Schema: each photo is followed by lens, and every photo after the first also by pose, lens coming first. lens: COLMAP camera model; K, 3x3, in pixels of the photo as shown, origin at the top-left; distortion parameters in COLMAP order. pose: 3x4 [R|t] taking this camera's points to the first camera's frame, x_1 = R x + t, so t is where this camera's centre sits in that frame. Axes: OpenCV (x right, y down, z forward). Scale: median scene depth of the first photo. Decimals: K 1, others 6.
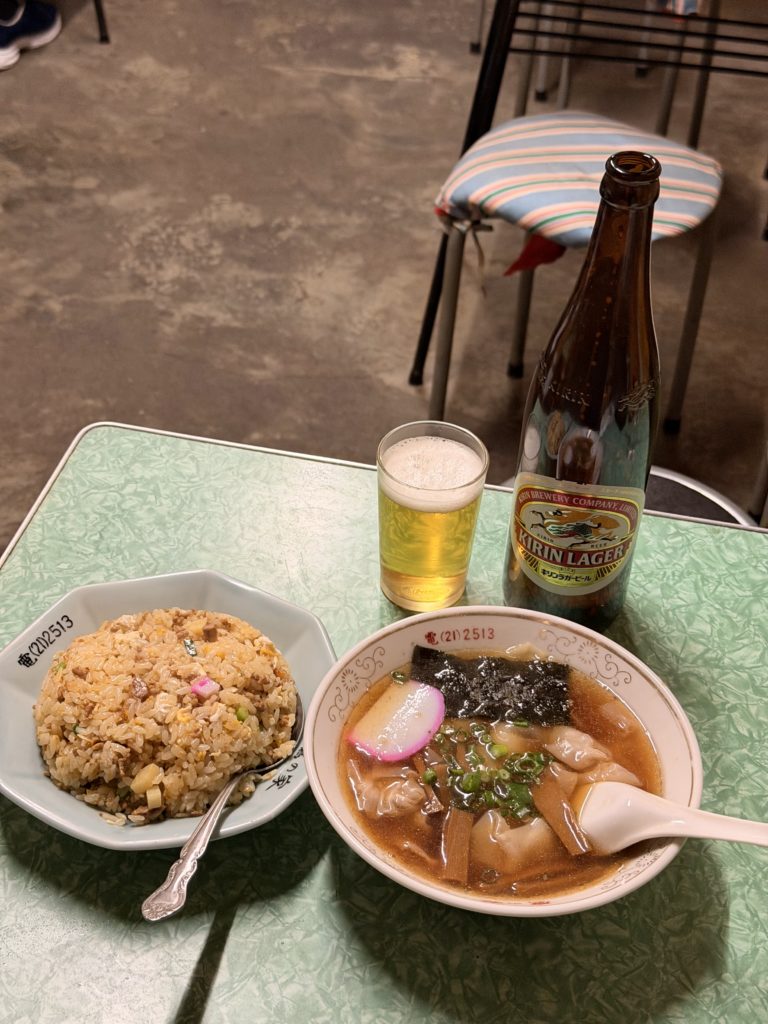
lens RADIAL K [[1368.3, 0, 383.8], [0, 1368.3, 497.7], [0, 0, 1]] dist [0.111244, 0.000000]
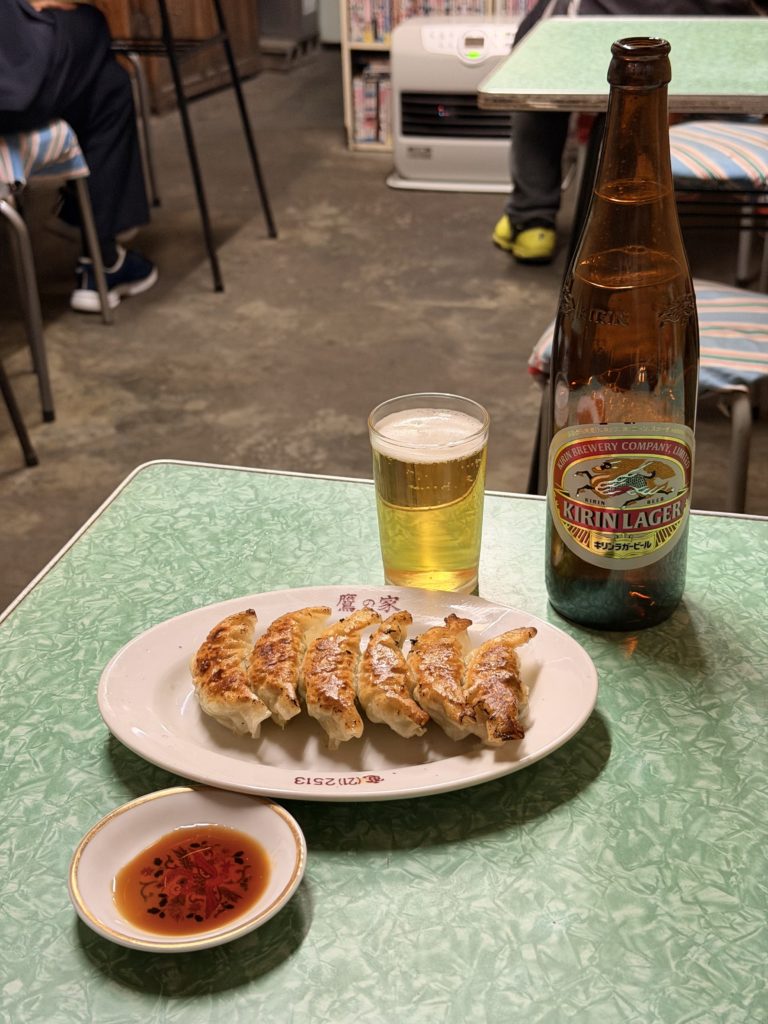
lens RADIAL K [[1368.3, 0, 394.3], [0, 1368.3, 510.1], [0, 0, 1]] dist [0.111244, 0.000000]
pose [[0.995996, -0.038629, -0.080624, 0.036775], [0.021696, 0.979312, -0.201189, 0.192349], [0.086727, 0.198634, 0.976229, 0.095817]]
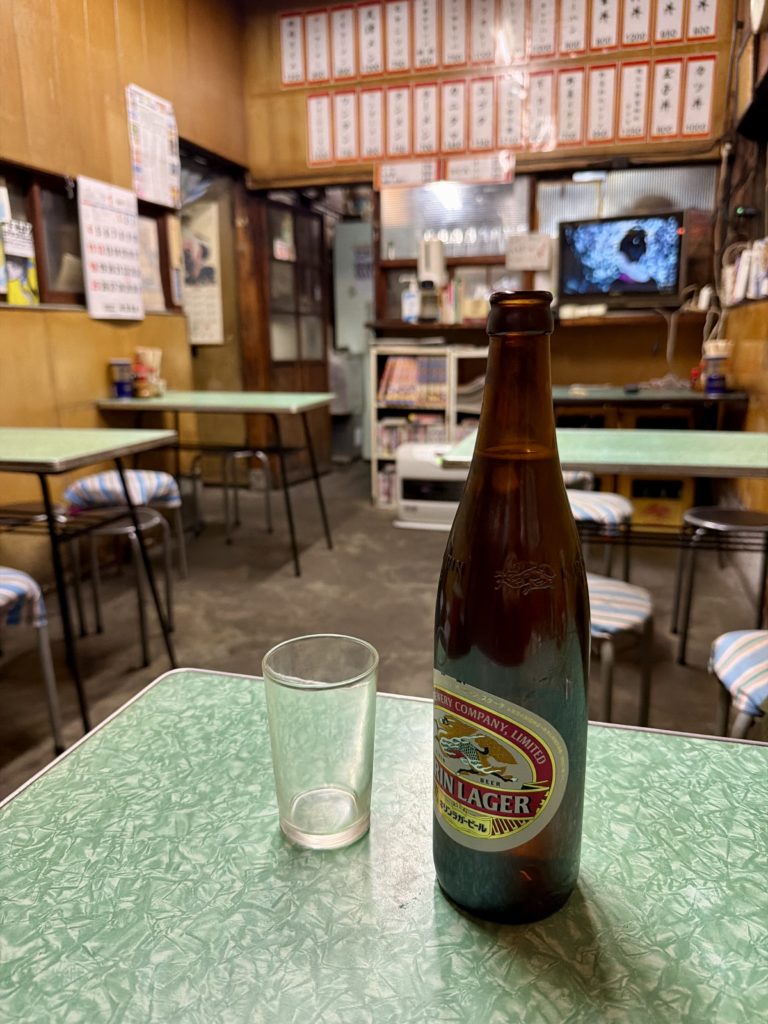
lens RADIAL K [[714.5, 0, 385.3], [0, 714.5, 525.0], [0, 0, 1]] dist [0.003093, -0.037657]
pose [[0.995259, -0.033693, -0.091234, 0.038240], [-0.009145, 0.901497, -0.432689, 0.112341], [0.096826, 0.431472, 0.896915, 0.433802]]
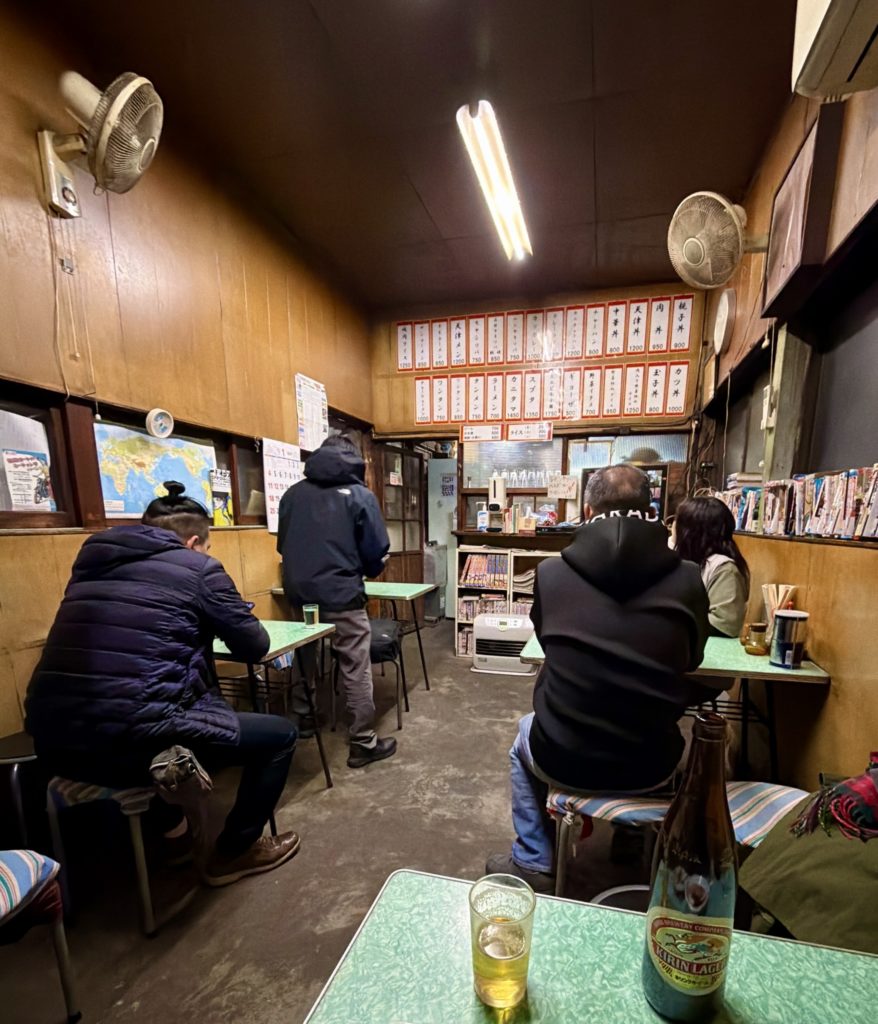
lens RADIAL K [[495.3, 0, 471.7], [0, 495.3, 637.5], [0, 0, 1]] dist [-0.017408, 0.003942]
pose [[0.998273, -0.024284, -0.053483, -0.070836], [-0.003014, 0.888156, -0.459531, -0.029668], [0.058660, 0.458899, 0.886550, 0.276736]]
